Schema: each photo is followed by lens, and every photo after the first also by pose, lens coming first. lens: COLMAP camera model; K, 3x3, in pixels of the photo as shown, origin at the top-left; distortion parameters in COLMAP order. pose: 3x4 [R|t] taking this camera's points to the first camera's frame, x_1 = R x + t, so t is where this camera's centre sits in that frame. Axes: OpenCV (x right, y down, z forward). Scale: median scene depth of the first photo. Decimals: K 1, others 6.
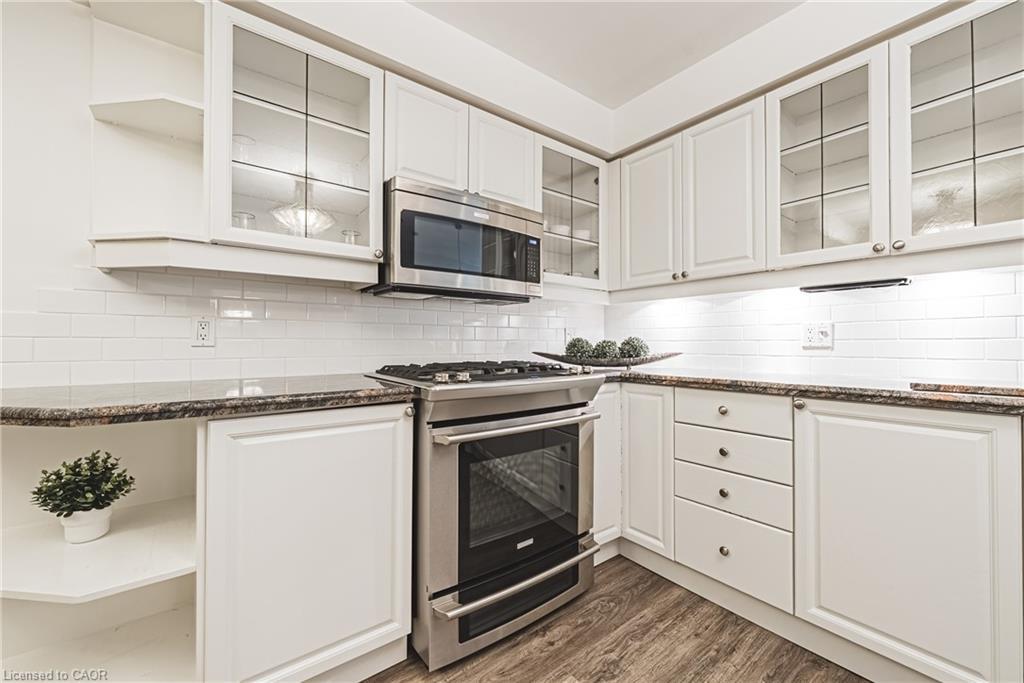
lens RADIAL K [[421.1, 0, 517.8], [0, 421.1, 340.5], [0, 0, 1]] dist [-0.002456, -0.001155]
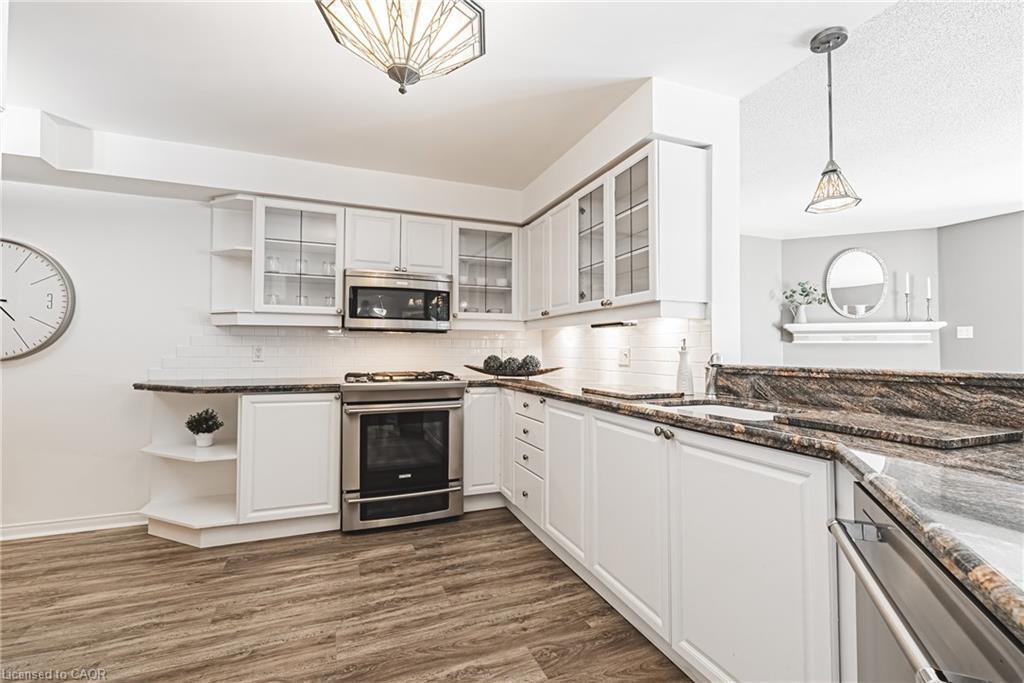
lens RADIAL K [[463.2, 0, 514.9], [0, 463.2, 338.8], [0, 0, 1]] dist [0.000374, 0.000043]
pose [[0.959134, -0.002773, -0.282938, 1.084085], [-0.001958, 0.999863, -0.016436, -0.062195], [0.282945, 0.016318, 0.958997, -0.788147]]
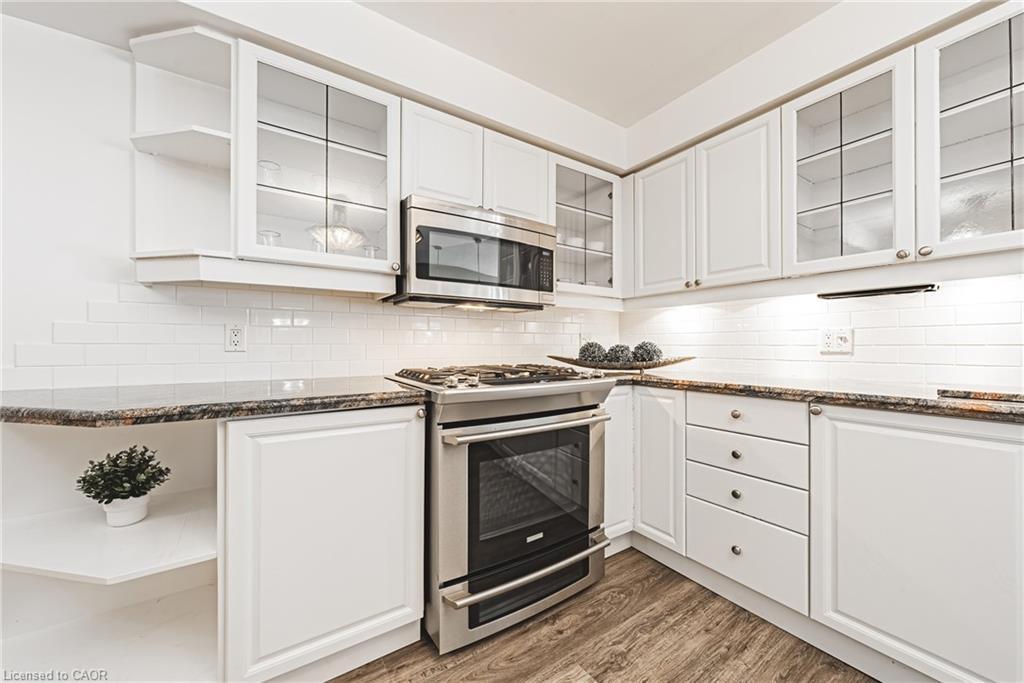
lens RADIAL K [[380.7, 0, 498.9], [0, 380.7, 341.8], [0, 0, 1]] dist [-0.004821, 0.000089]
pose [[0.994201, 0.007858, -0.107254, 0.010740], [-0.008325, 0.999958, -0.003908, -0.002687], [0.107219, 0.004778, 0.994224, 0.013607]]
